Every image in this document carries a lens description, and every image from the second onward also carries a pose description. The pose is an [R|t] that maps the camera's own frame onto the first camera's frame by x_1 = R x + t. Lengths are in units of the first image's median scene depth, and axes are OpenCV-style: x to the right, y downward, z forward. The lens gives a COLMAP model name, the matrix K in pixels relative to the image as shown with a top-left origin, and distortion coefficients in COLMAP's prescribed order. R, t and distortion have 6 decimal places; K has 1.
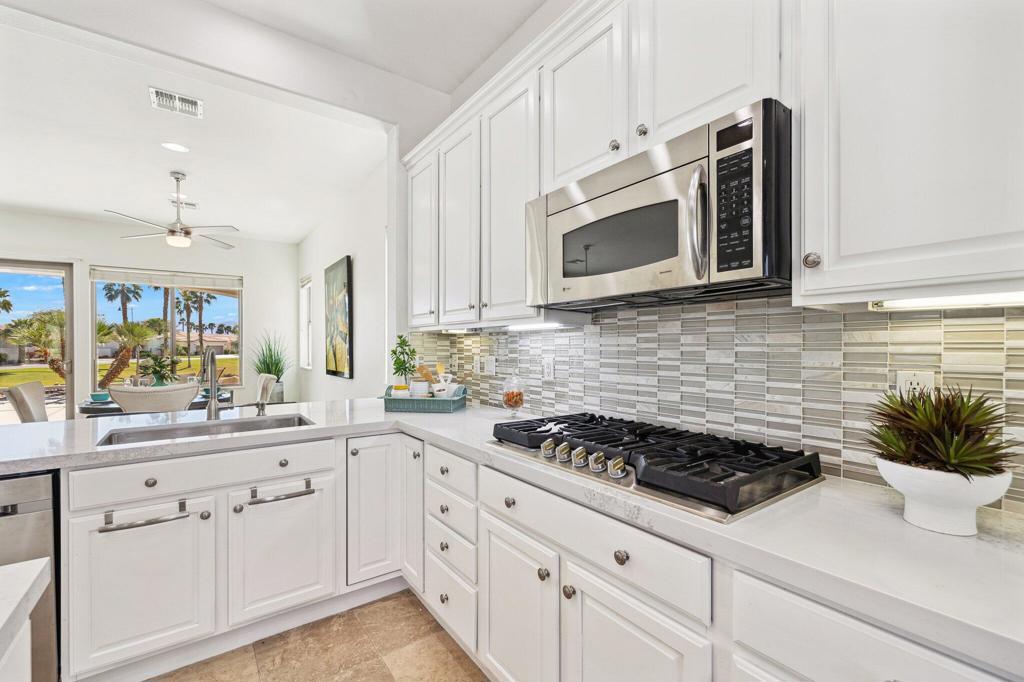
lens RADIAL K [[434.5, 0, 513.5], [0, 434.5, 344.9], [0, 0, 1]] dist [0.003427, 0.000213]
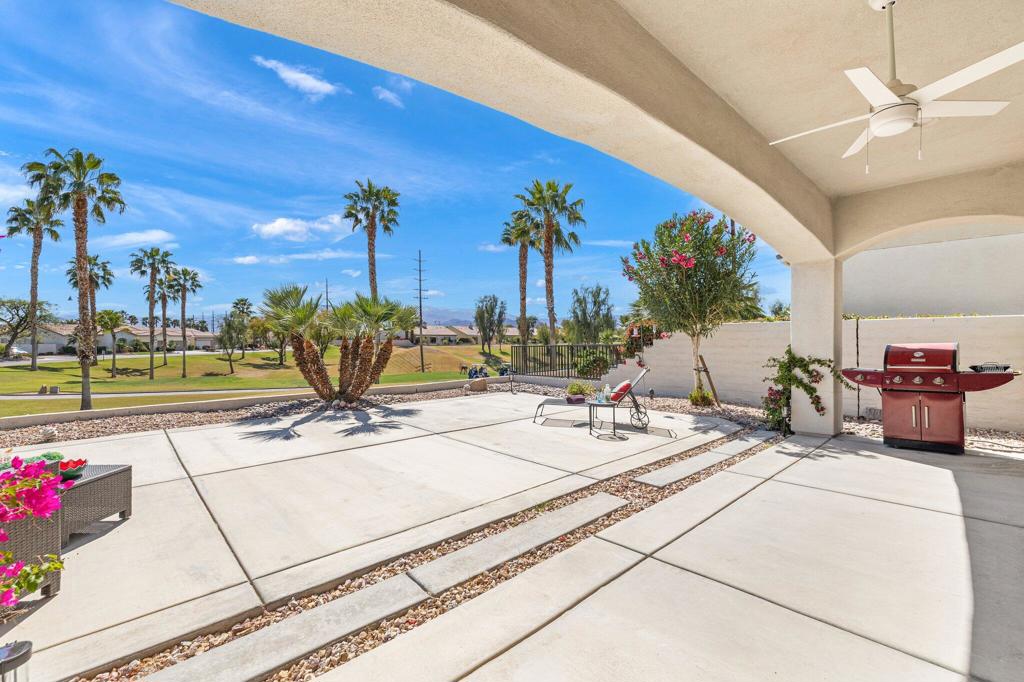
lens RADIAL K [[433.8, 0, 511.6], [0, 433.8, 342.2], [0, 0, 1]] dist [-0.000868, 0.000432]
pose [[0.994794, -0.000102, 0.101909, -0.156121], [-0.000285, 0.999993, 0.003787, 0.002037], [-0.101909, -0.003796, 0.994787, 0.060454]]
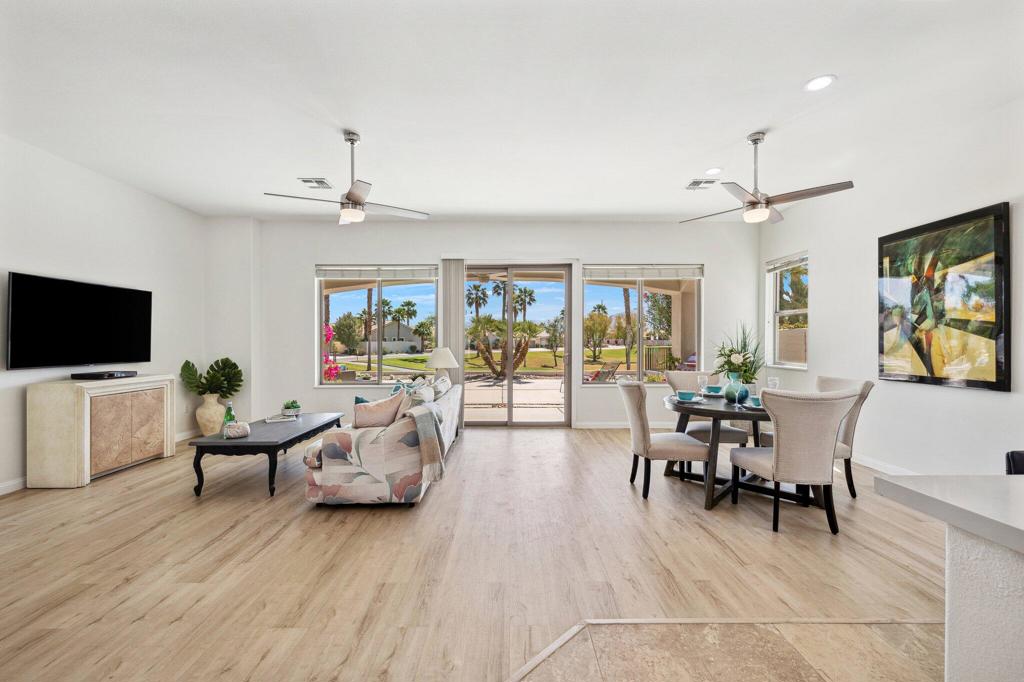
lens RADIAL K [[433.8, 0, 511.6], [0, 433.8, 342.2], [0, 0, 1]] dist [-0.000868, 0.000432]
pose [[0.810398, 0.005906, -0.585850, -0.045493], [-0.003627, 0.999981, 0.005063, 0.000278], [0.585868, -0.001978, 0.810404, 0.003275]]
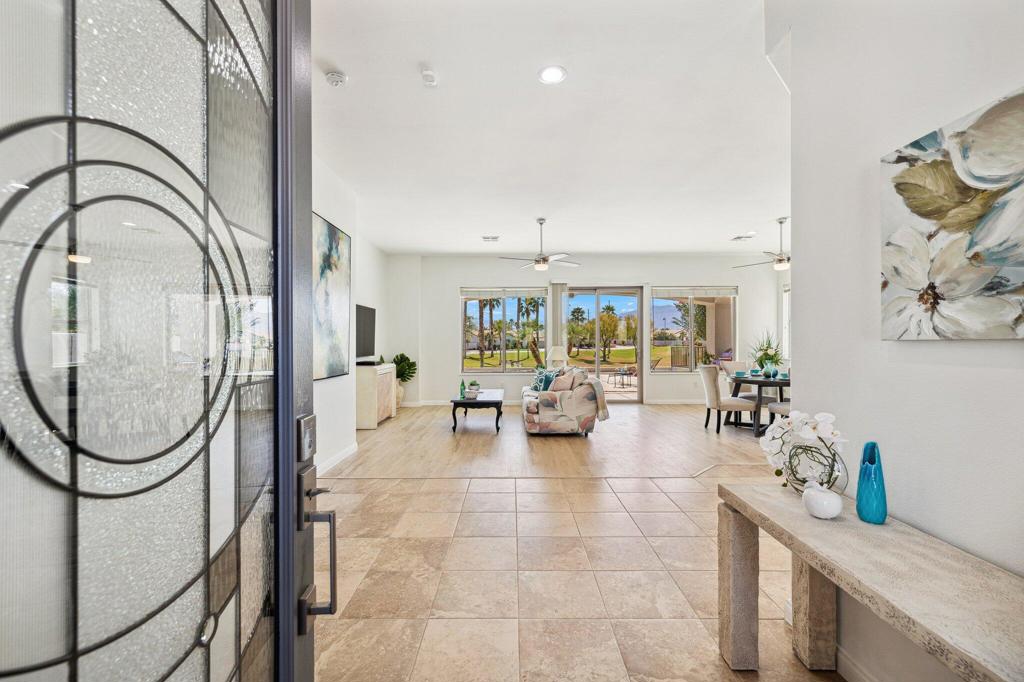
lens RADIAL K [[433.8, 0, 511.6], [0, 433.8, 342.2], [0, 0, 1]] dist [-0.000868, 0.000432]
pose [[0.804583, 0.004040, -0.593827, -0.043983], [-0.002006, 0.999990, 0.004085, 0.000218], [0.593837, -0.002096, 0.804582, -0.044824]]
